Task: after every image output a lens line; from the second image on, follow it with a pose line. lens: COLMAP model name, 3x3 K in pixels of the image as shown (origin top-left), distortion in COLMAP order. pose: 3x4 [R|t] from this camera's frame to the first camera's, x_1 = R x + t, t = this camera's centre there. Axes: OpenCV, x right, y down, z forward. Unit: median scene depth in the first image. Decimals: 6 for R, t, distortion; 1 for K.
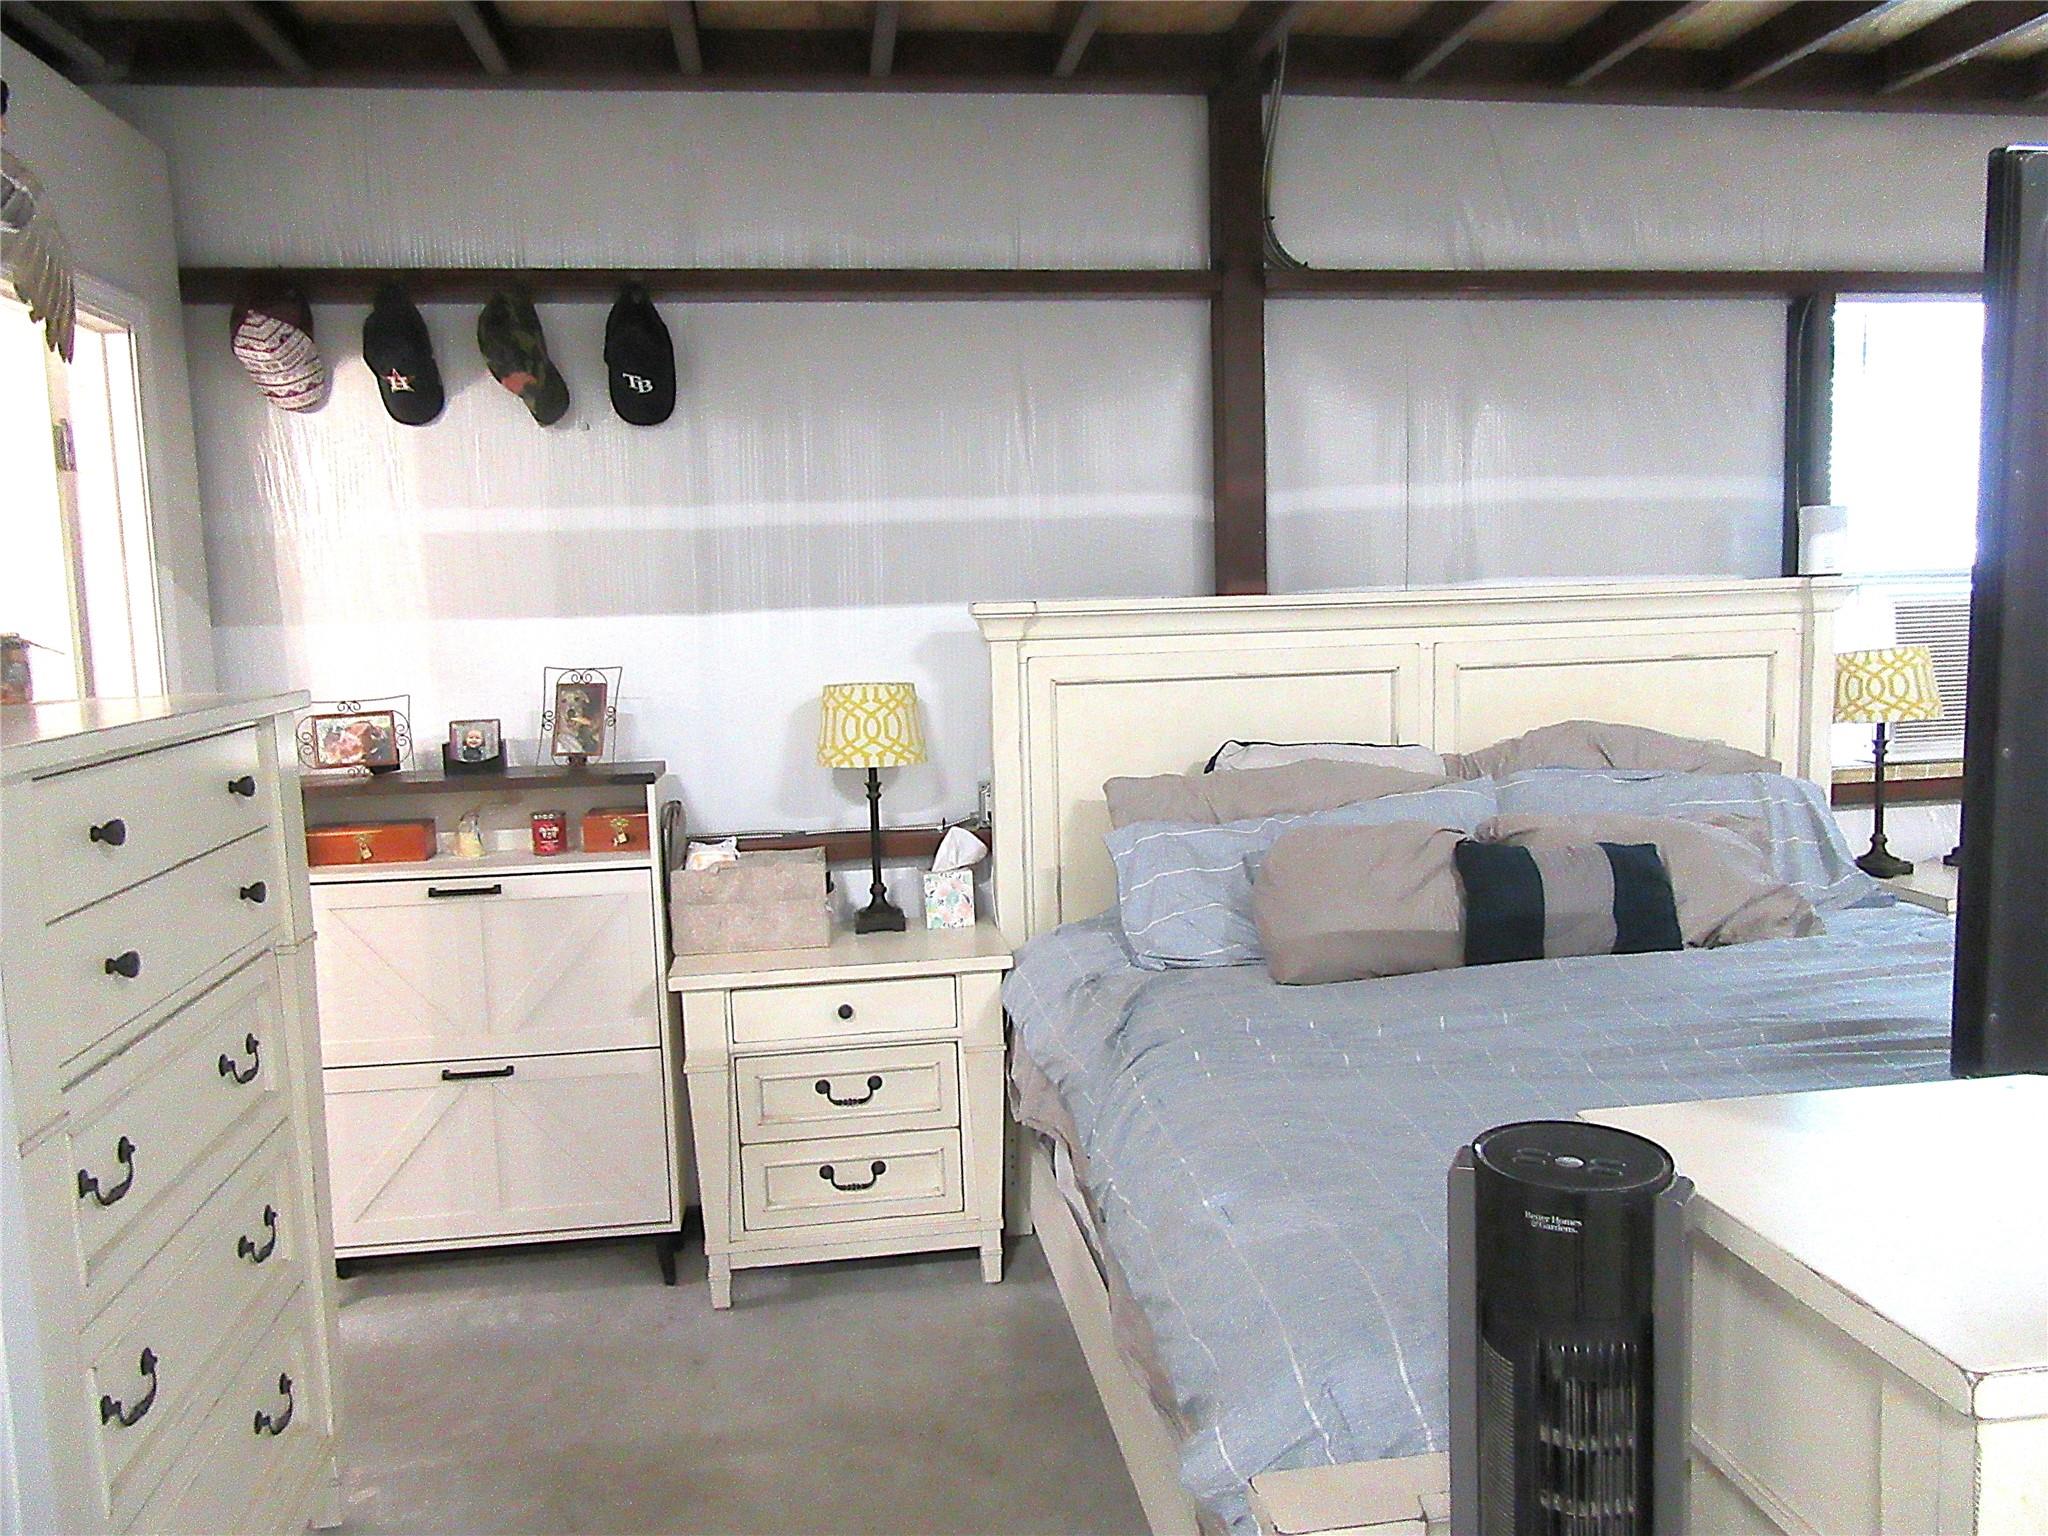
lens RADIAL K [[1339.2, 0, 1022.7], [0, 1339.2, 704.4], [0, 0, 1]] dist [-0.006750, -0.002400]
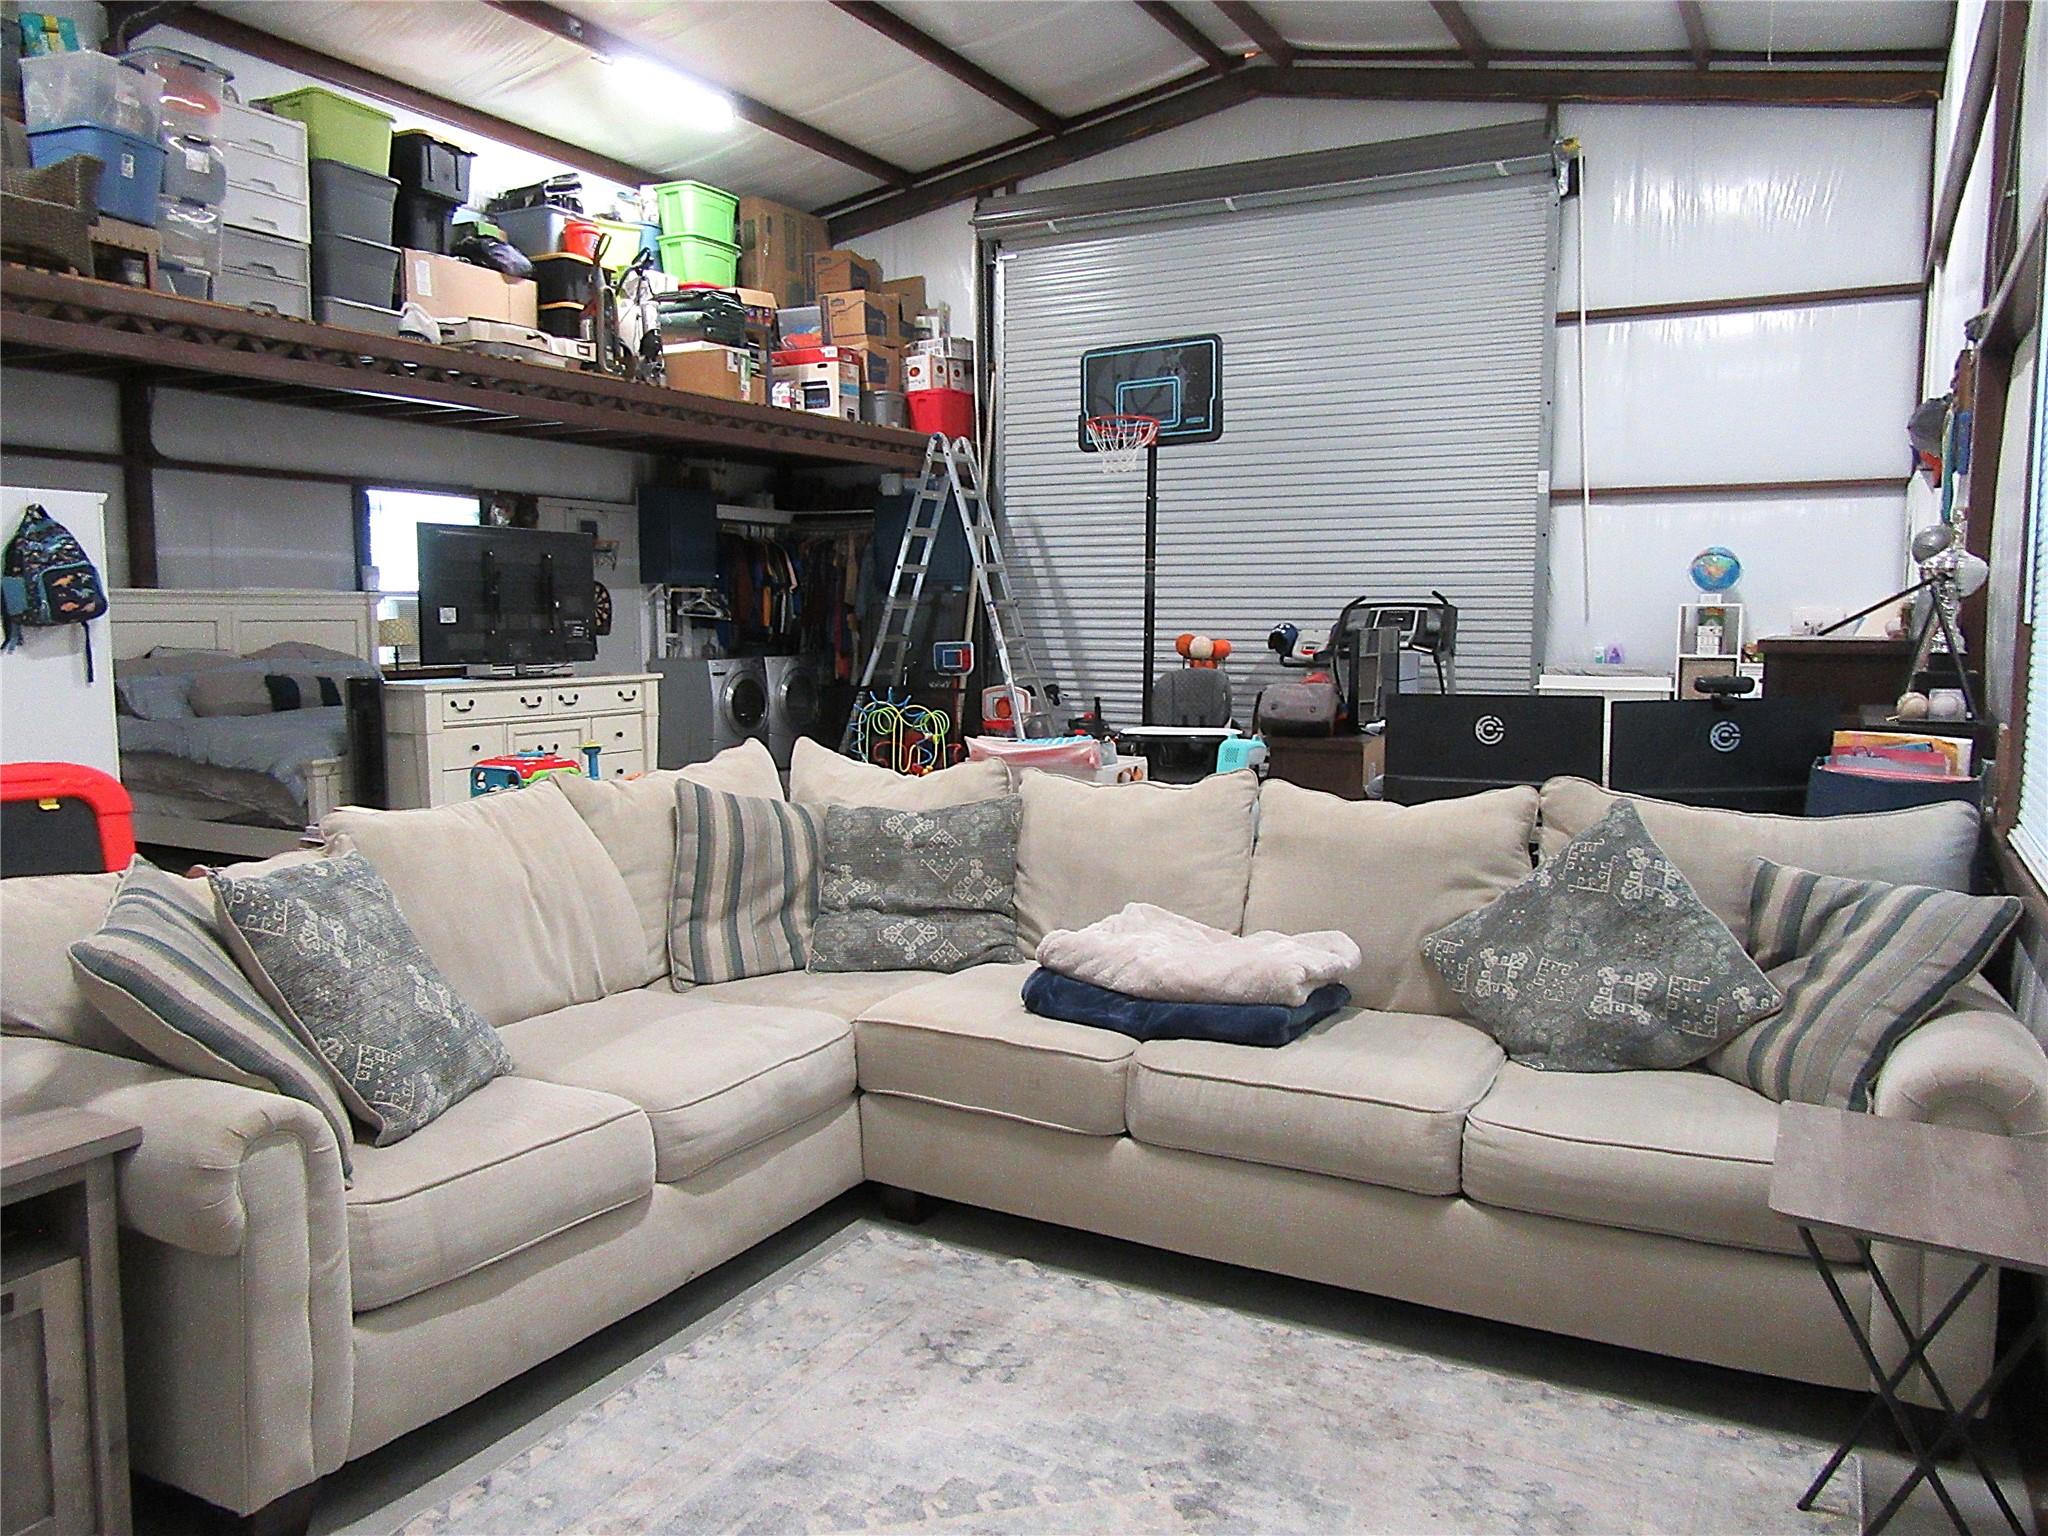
lens RADIAL K [[1529.7, 0, 1024.0], [0, 1529.7, 768.0], [0, 0, 1]] dist [0.082830, 0.003620]
pose [[0.566335, -0.055741, 0.822288, -1.306693], [0.058048, 0.997930, 0.027668, 0.258727], [-0.822129, 0.032063, 0.568398, -1.929420]]
